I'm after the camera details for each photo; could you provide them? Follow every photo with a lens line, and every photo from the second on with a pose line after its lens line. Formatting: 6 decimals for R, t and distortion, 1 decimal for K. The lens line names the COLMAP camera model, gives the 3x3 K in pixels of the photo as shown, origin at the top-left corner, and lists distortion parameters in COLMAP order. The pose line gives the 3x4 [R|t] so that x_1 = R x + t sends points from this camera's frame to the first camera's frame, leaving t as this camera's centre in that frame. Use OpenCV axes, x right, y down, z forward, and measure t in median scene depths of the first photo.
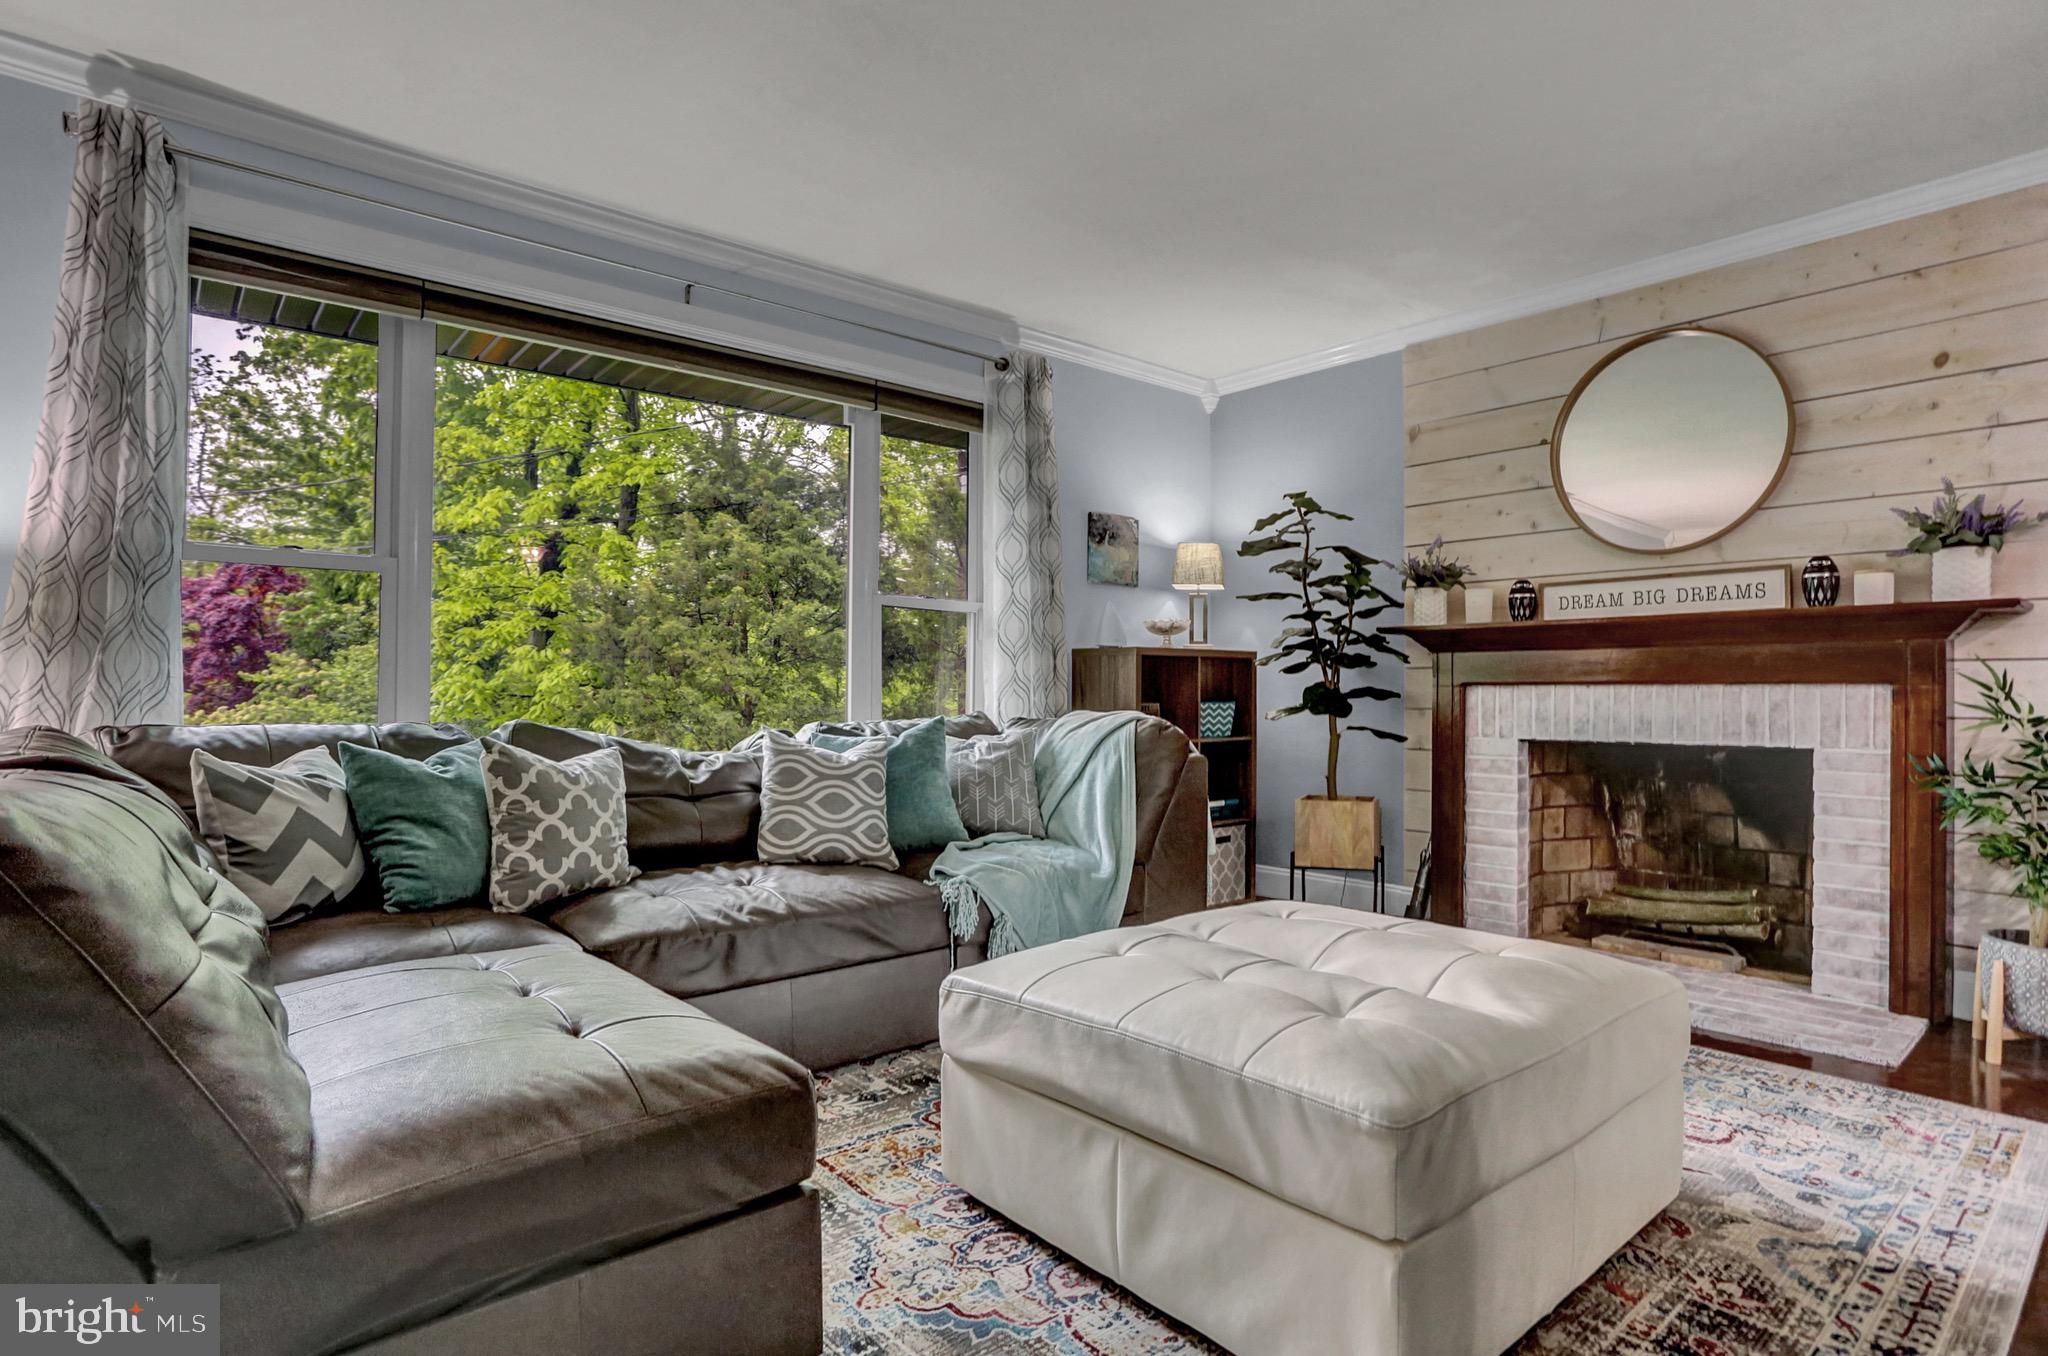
lens RADIAL K [[1076.0, 0, 1024.0], [0, 1076.0, 678.0], [0, 0, 1]] dist [-0.073892, 0.035628]
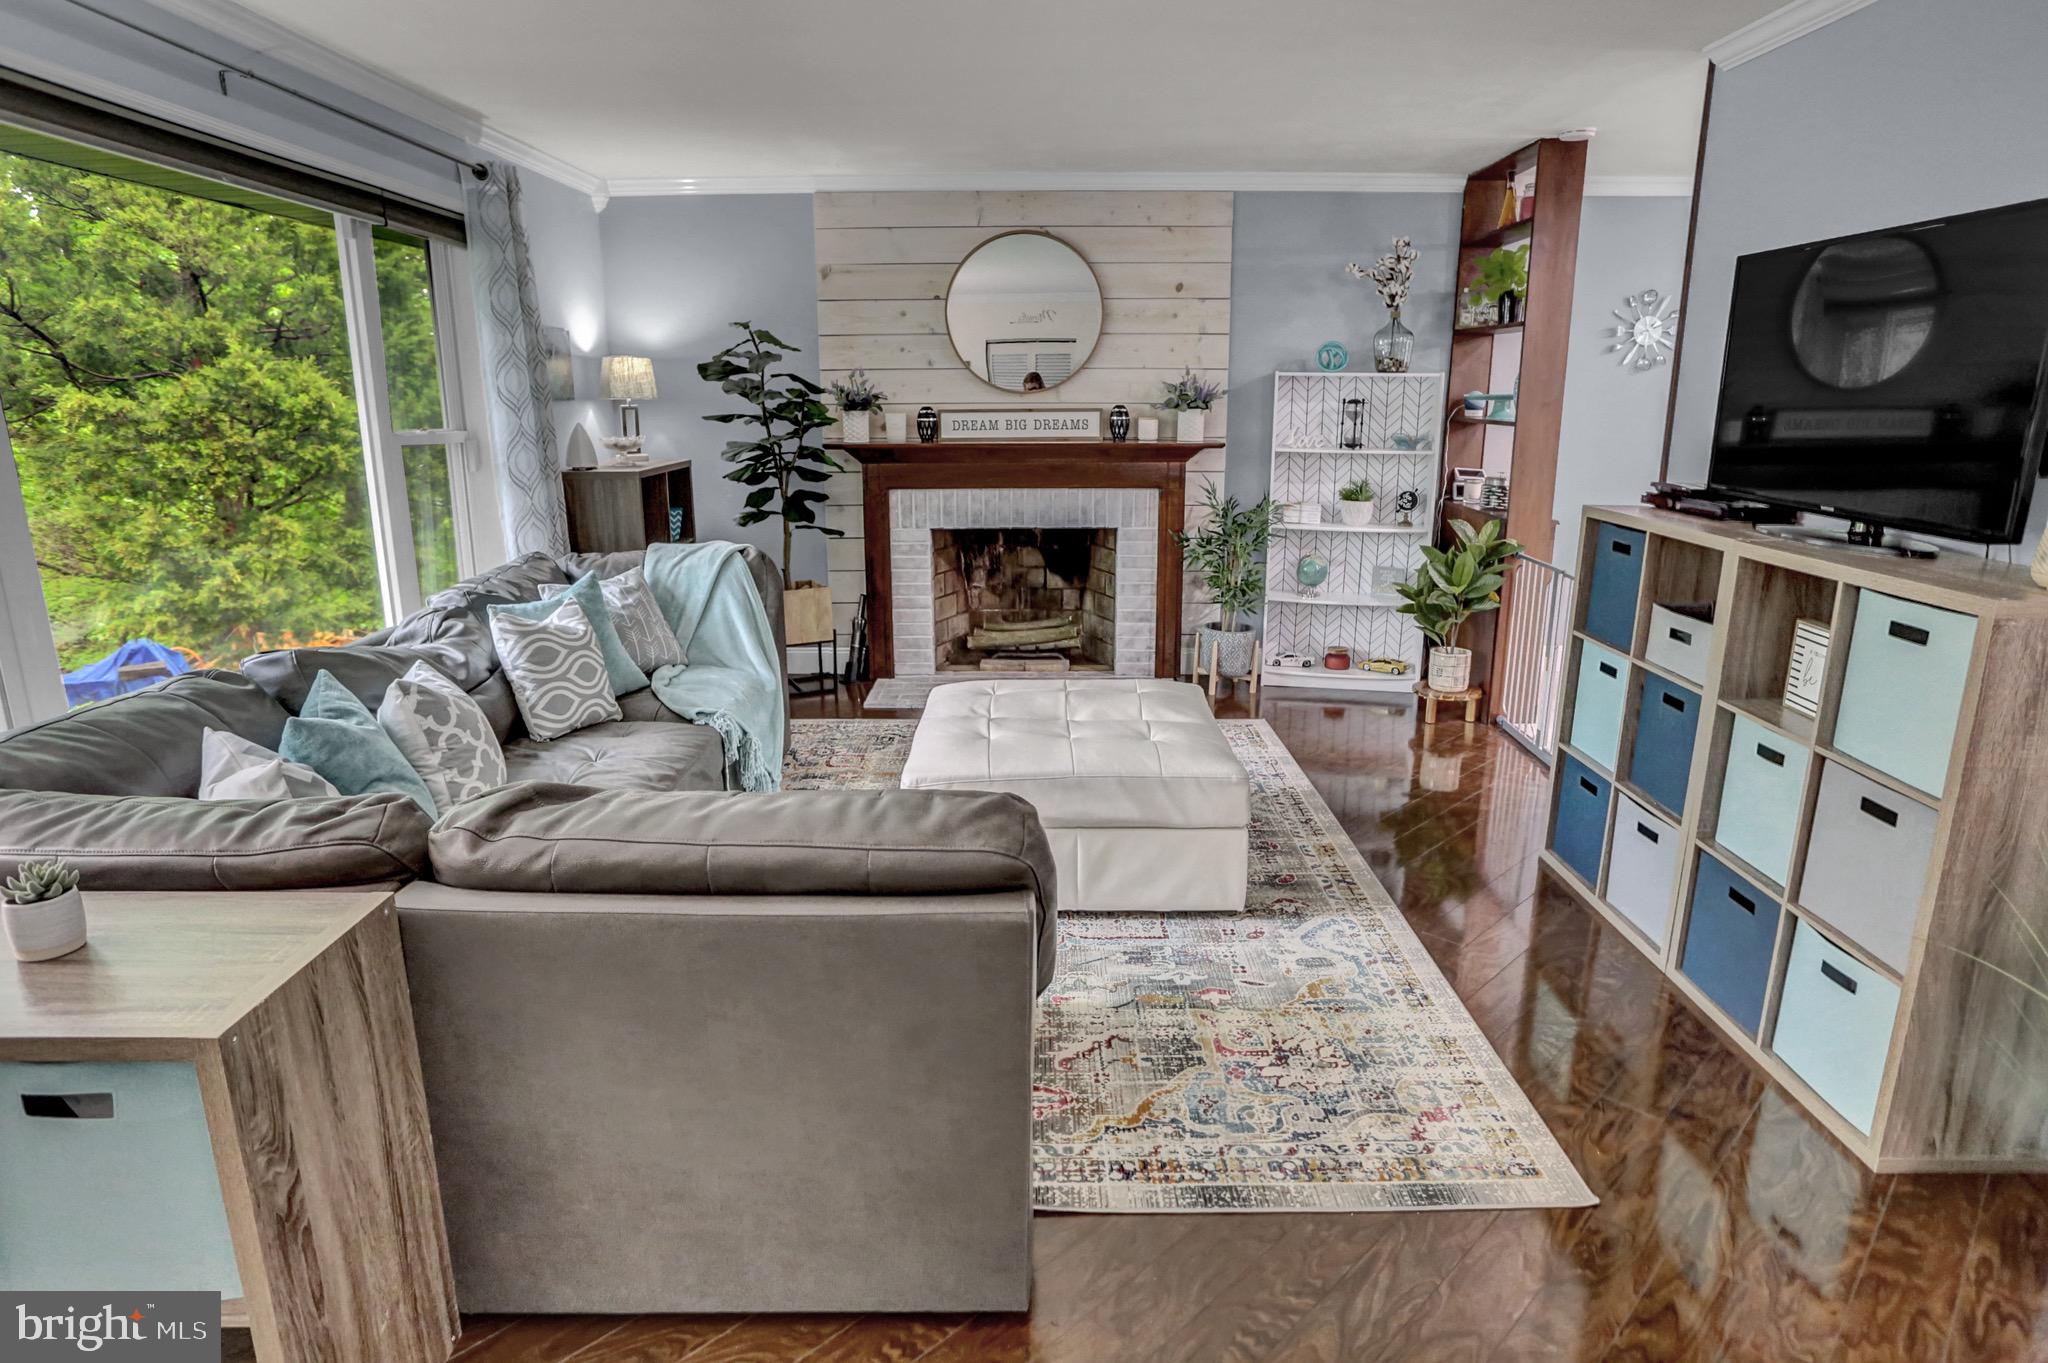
lens RADIAL K [[1158.0, 0, 1039.3], [0, 1158.0, 675.4], [0, 0, 1]] dist [-0.080994, 0.042541]
pose [[0.645447, -0.189364, 0.739960, -0.699297], [-0.004187, 0.967888, 0.251345, -0.162705], [-0.763794, -0.165328, 0.623927, -0.064475]]
